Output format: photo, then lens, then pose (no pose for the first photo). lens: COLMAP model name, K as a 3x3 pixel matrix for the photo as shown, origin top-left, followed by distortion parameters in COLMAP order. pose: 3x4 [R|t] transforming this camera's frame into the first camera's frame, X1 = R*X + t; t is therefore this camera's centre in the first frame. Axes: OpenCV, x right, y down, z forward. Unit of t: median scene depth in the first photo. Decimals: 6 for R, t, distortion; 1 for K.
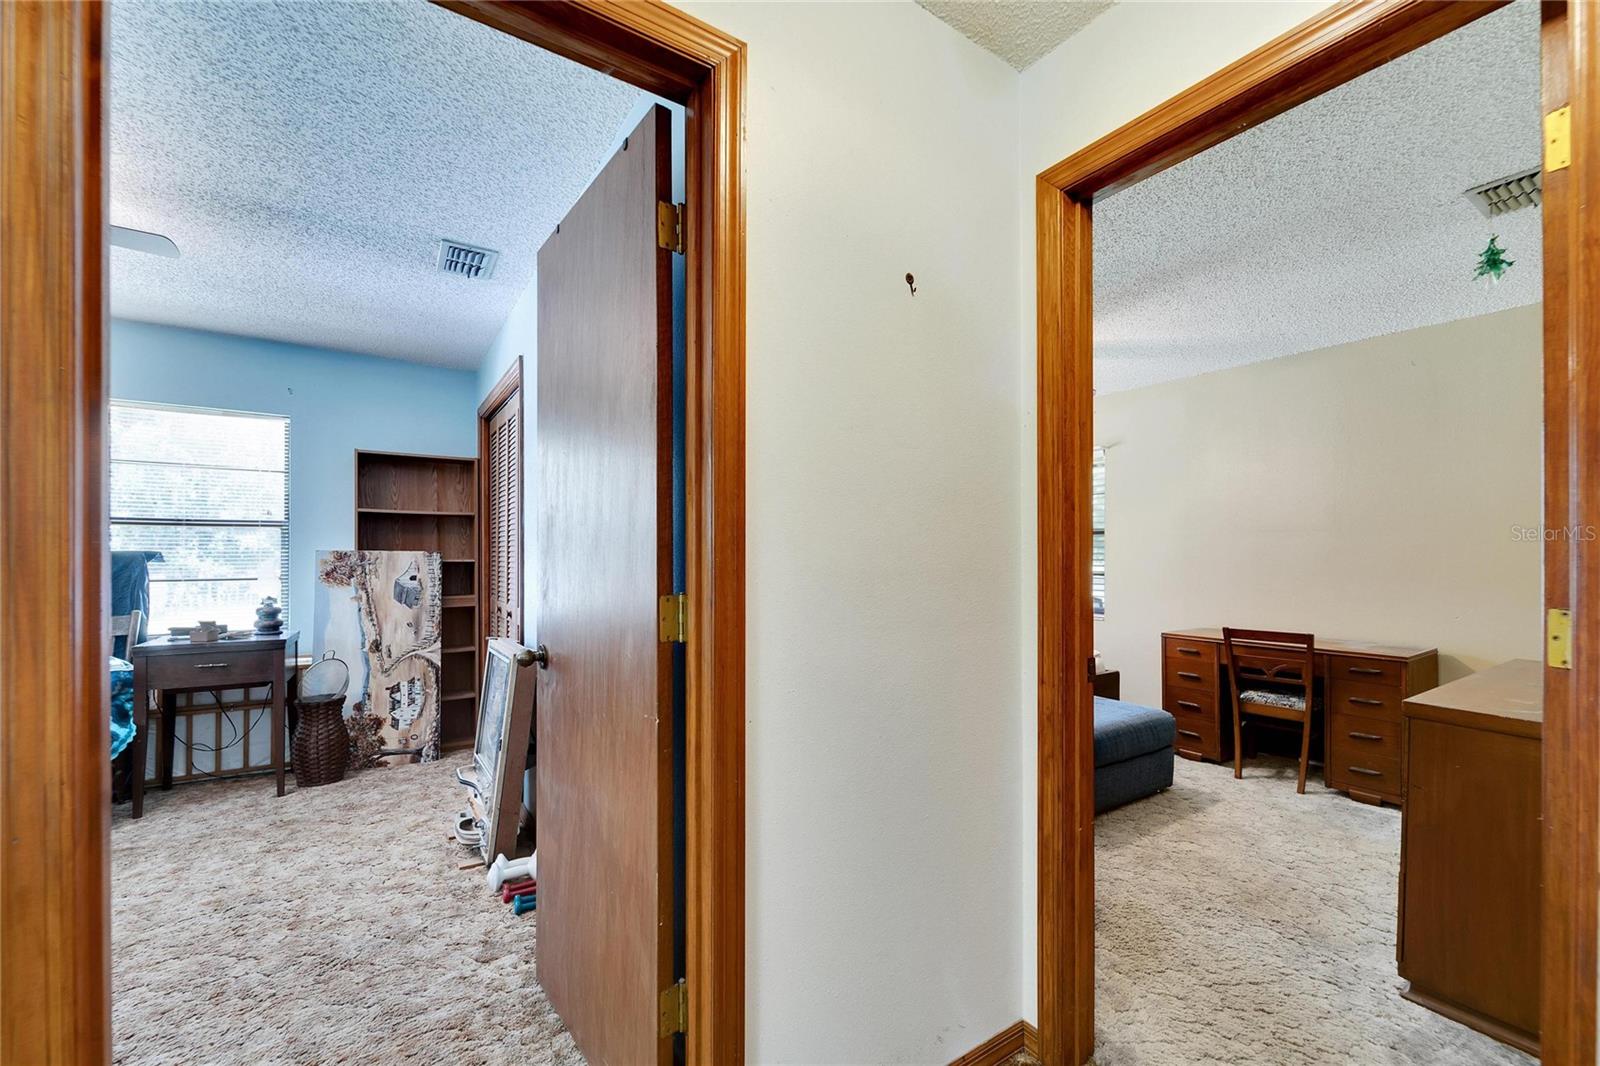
lens RADIAL K [[647.3, 0, 792.8], [0, 647.3, 536.4], [0, 0, 1]] dist [0.009592, -0.005244]
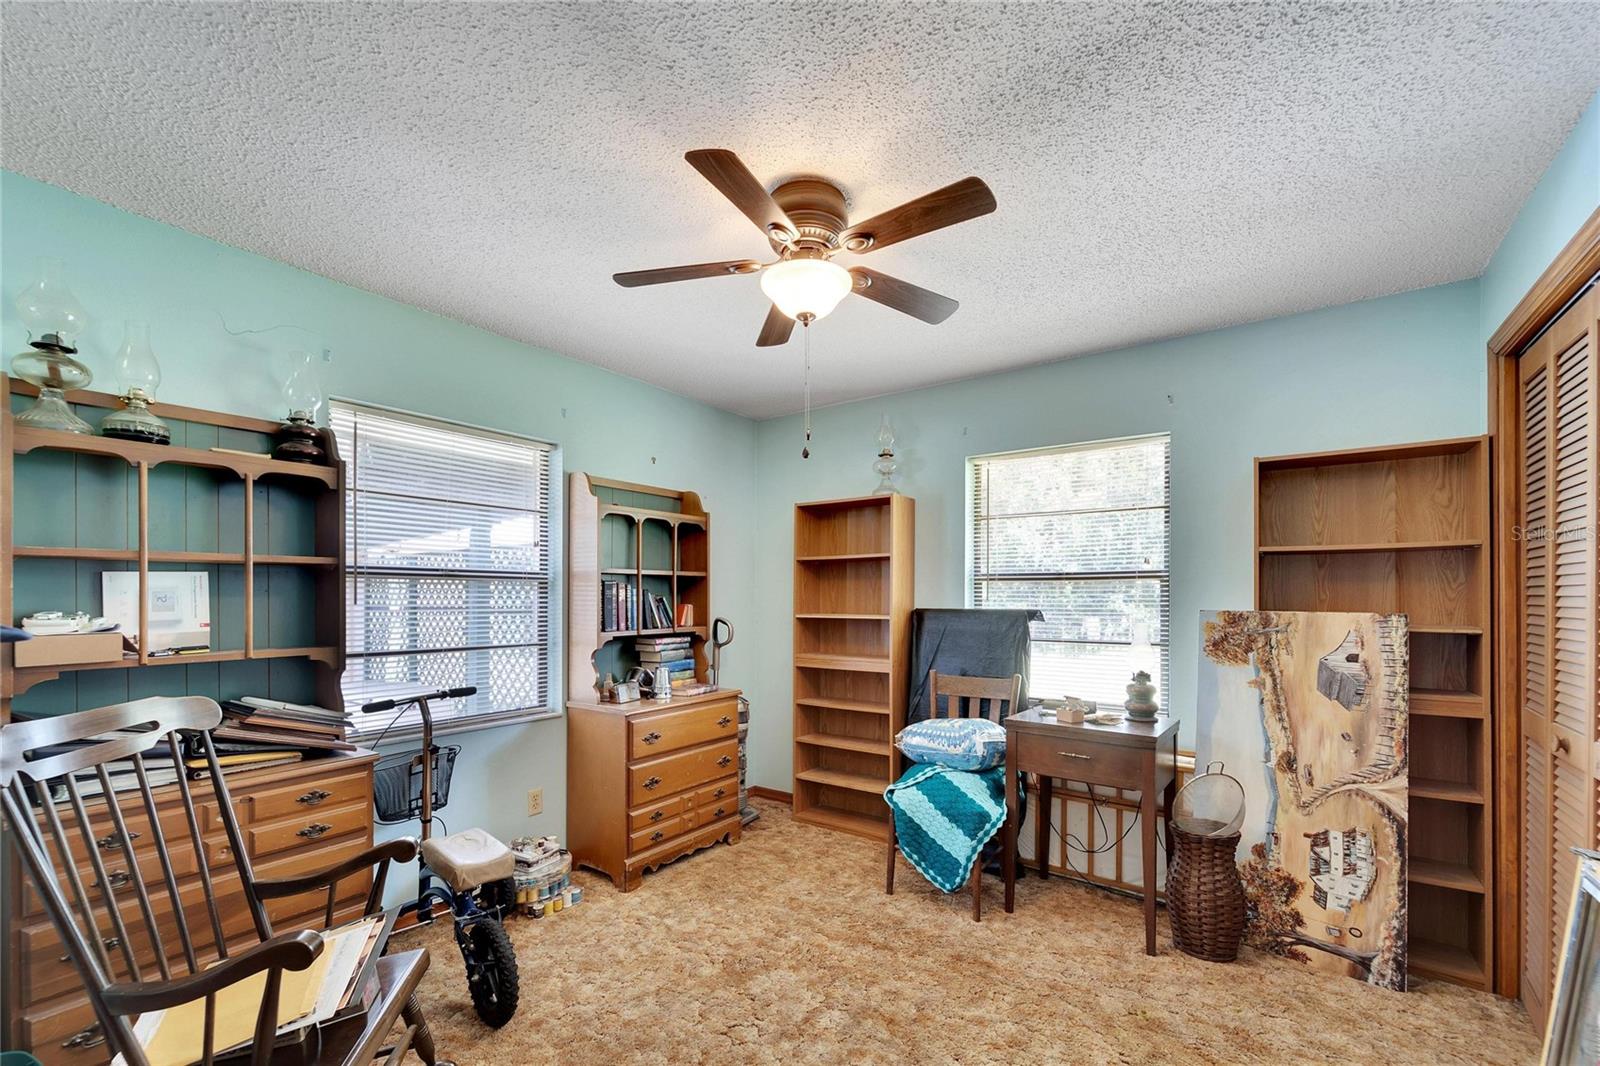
lens RADIAL K [[672.0, 0, 798.6], [0, 672.0, 612.3], [0, 0, 1]] dist [-0.004678, -0.000452]
pose [[0.366052, 0.018660, -0.930407, -0.212784], [0.021058, 0.999377, 0.028328, -0.005805], [0.930356, -0.029962, 0.365431, 0.324396]]
